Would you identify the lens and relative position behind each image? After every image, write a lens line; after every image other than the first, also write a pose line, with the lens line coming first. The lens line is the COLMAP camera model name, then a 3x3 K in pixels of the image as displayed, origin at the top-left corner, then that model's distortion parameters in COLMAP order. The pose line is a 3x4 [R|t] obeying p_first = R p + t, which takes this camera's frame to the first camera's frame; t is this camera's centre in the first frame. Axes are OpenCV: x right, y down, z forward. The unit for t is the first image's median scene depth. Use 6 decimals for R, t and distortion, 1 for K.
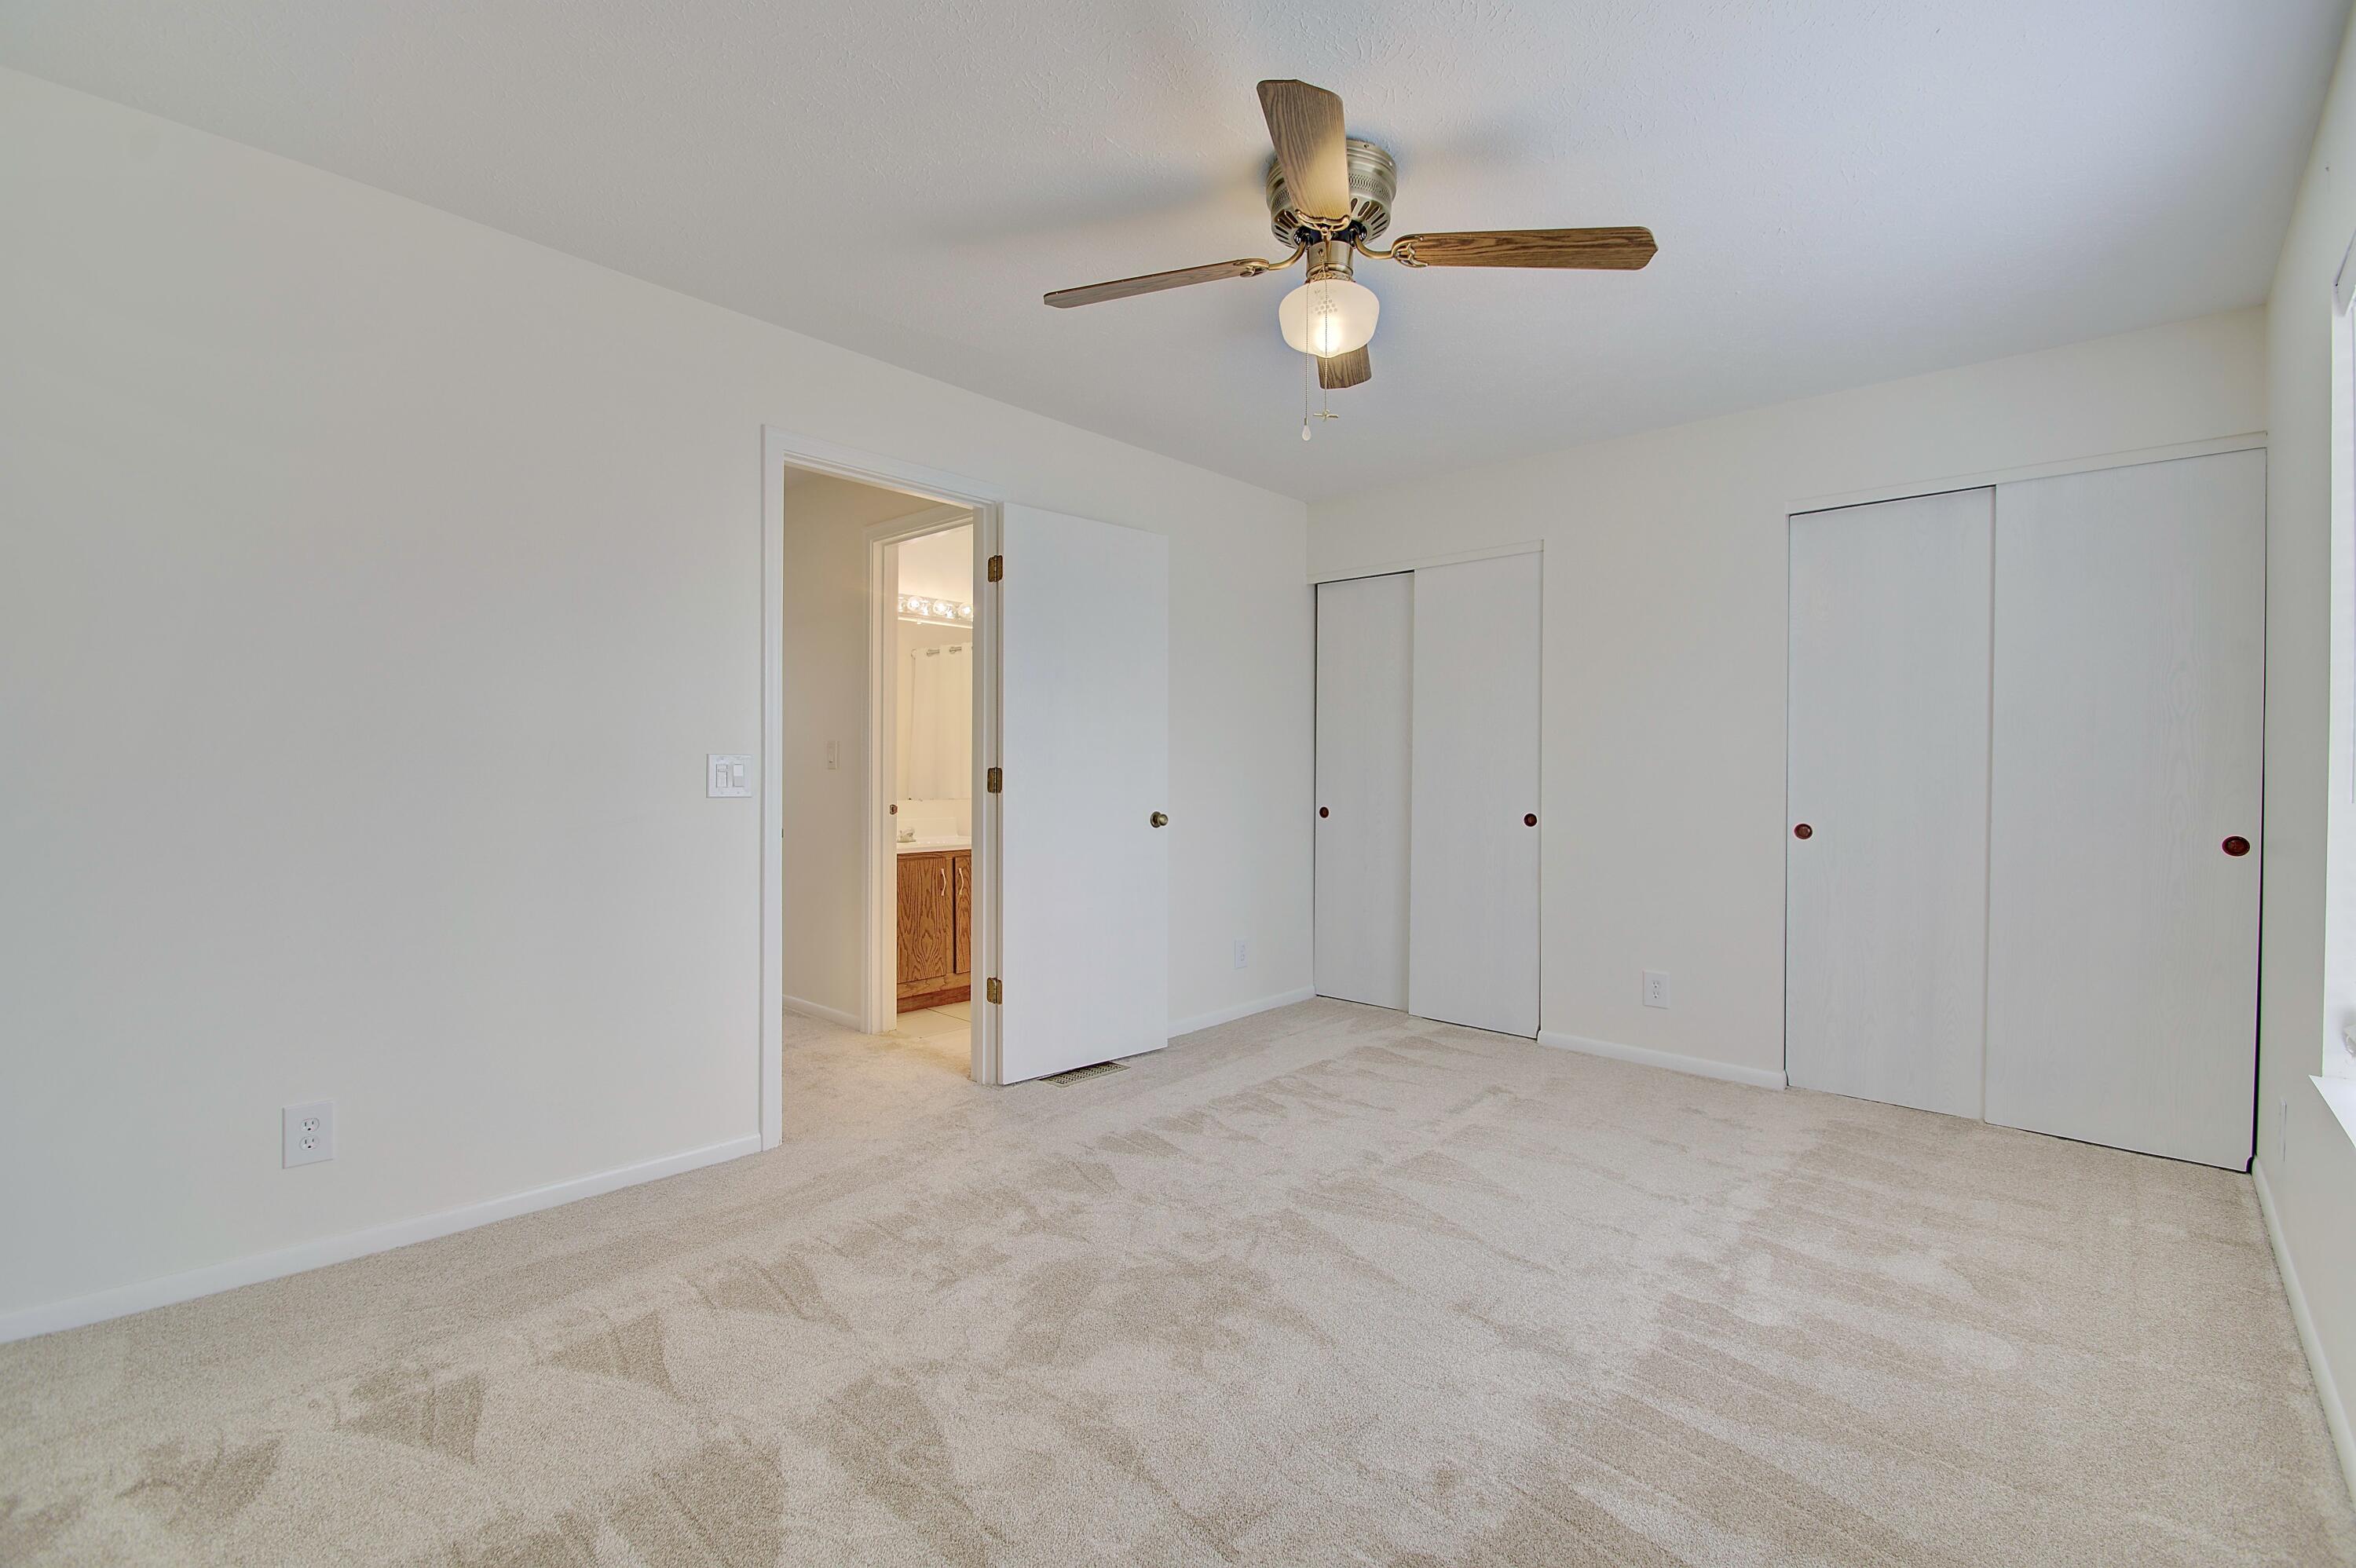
lens RADIAL K [[1027.3, 0, 1179.4], [0, 1027.3, 783.6], [0, 0, 1]] dist [-0.007269, -0.005581]
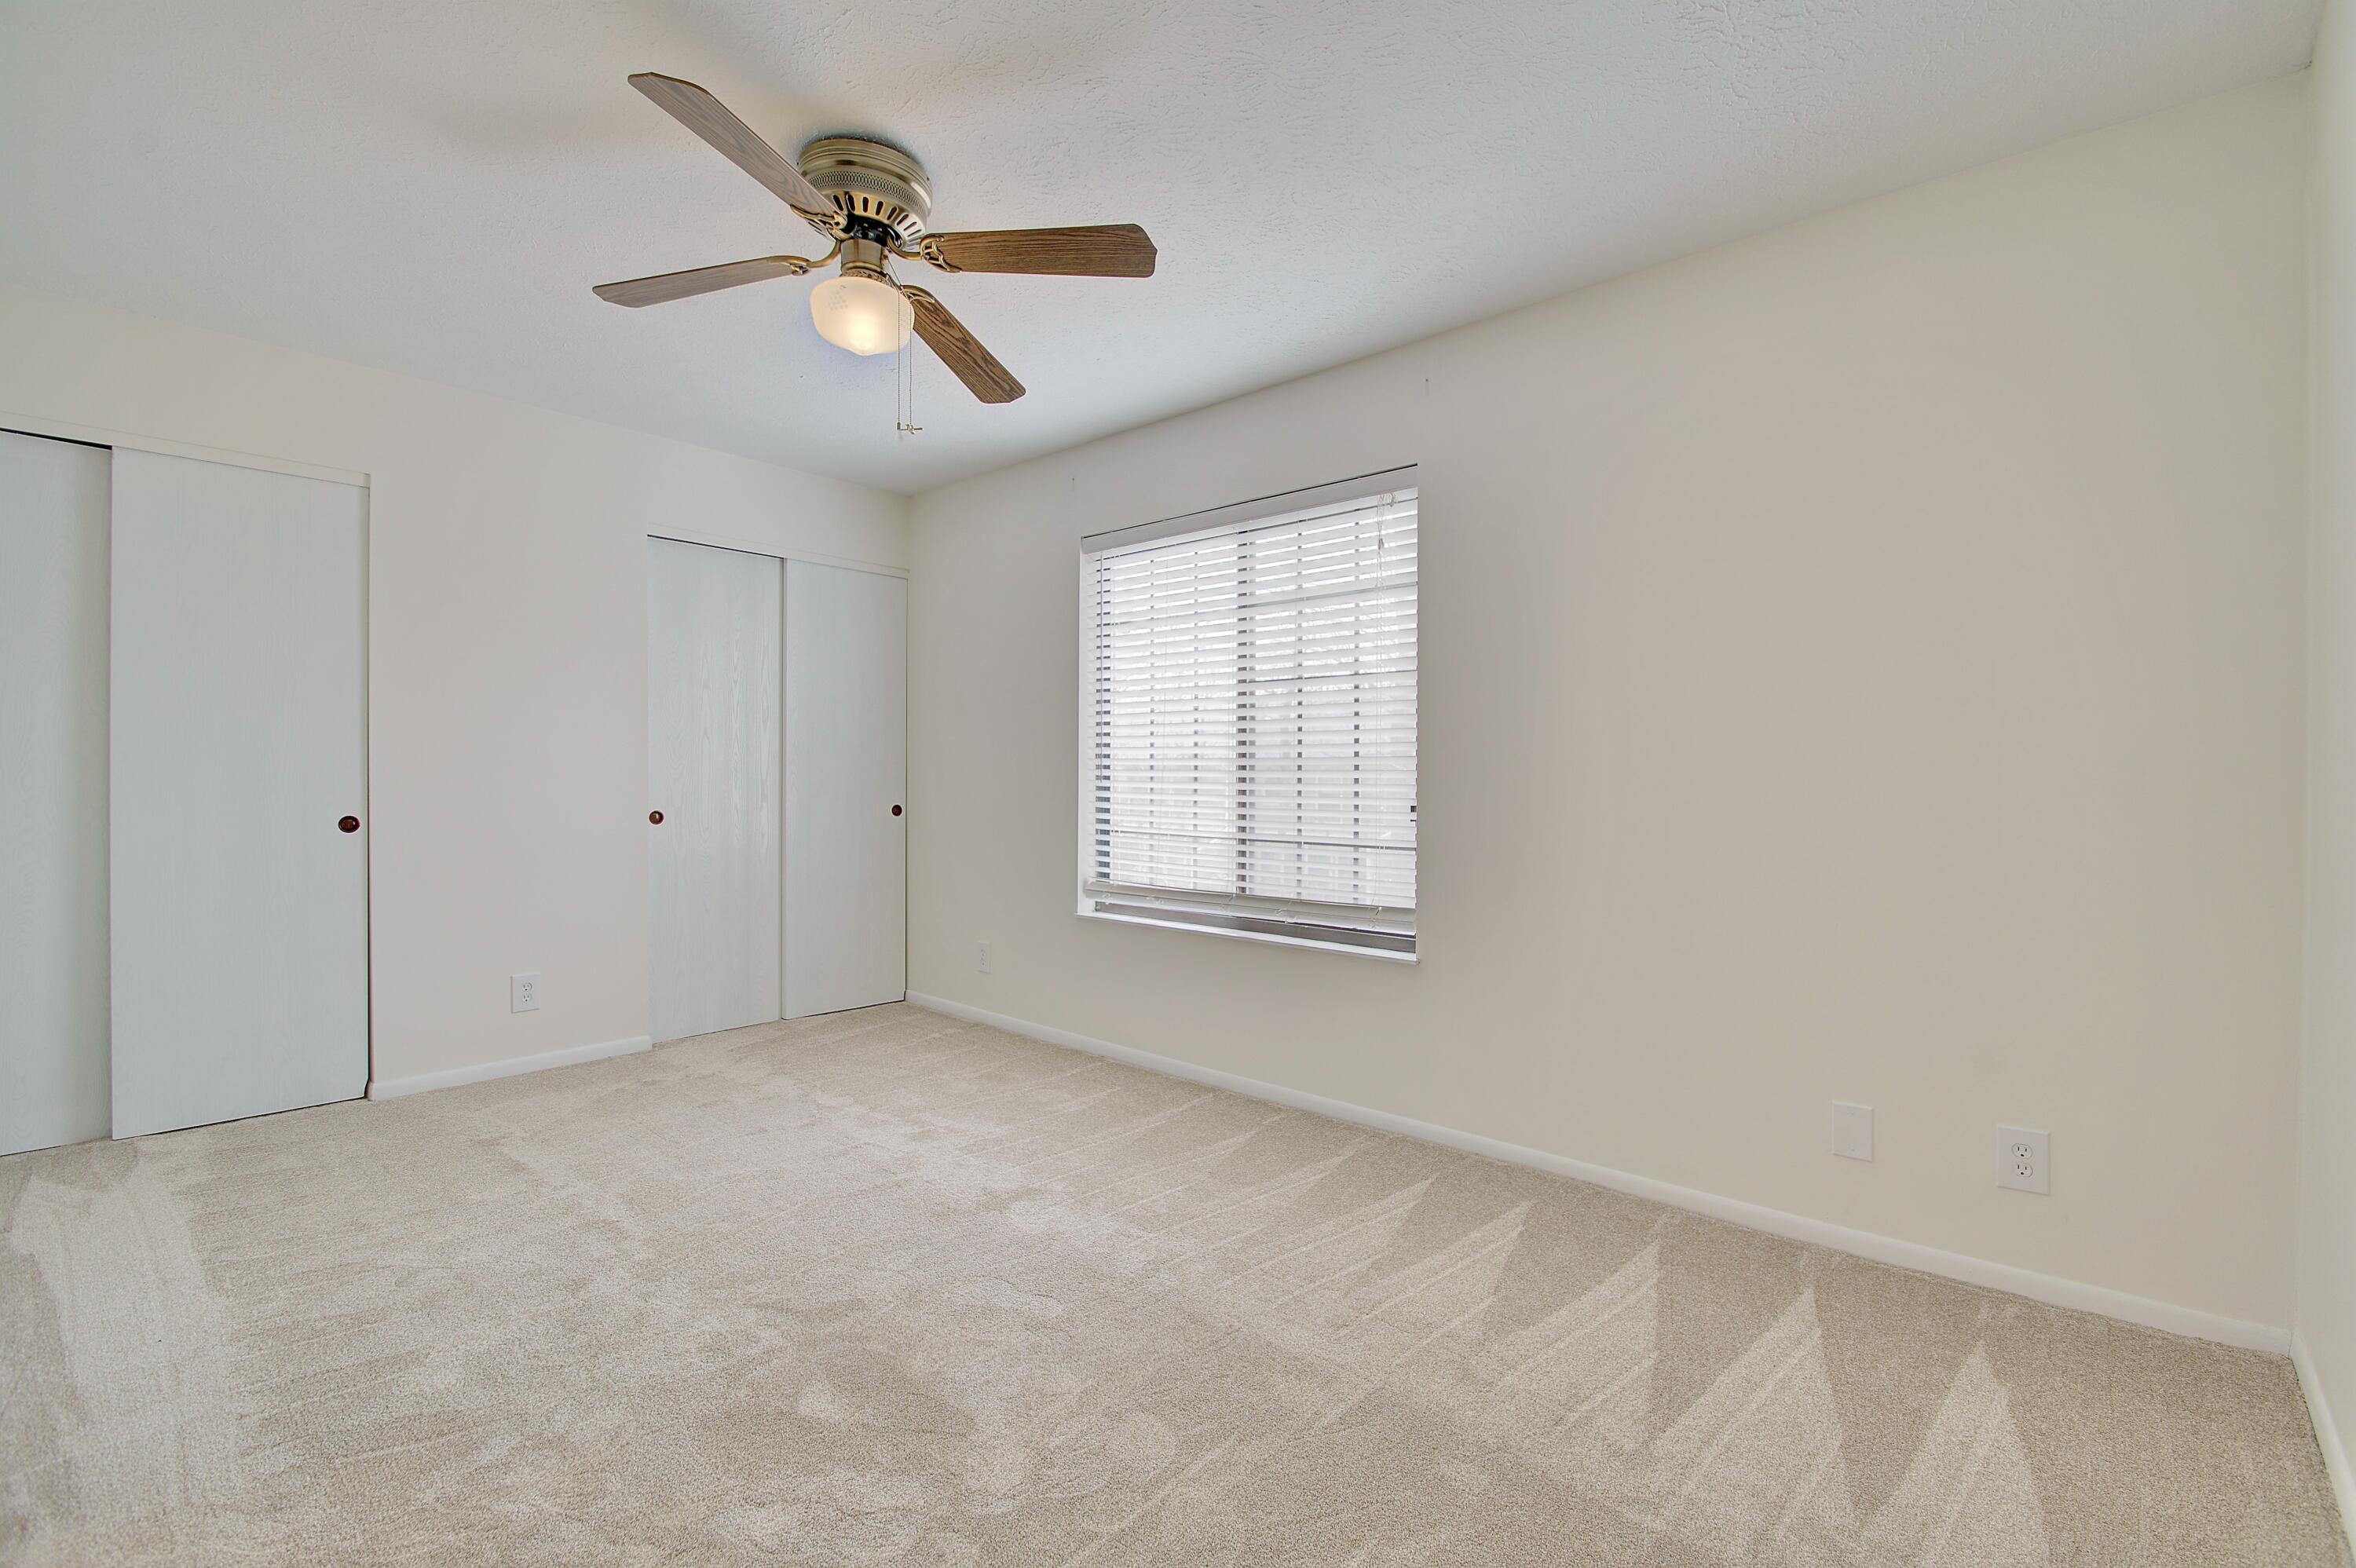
lens RADIAL K [[1027.3, 0, 1191.4], [0, 1027.3, 792.2], [0, 0, 1]] dist [-0.007269, -0.005581]
pose [[-0.042590, -0.025672, 0.998763, -0.657832], [0.001534, 0.999667, 0.025761, -0.011728], [-0.999091, 0.002629, -0.042537, 0.544903]]
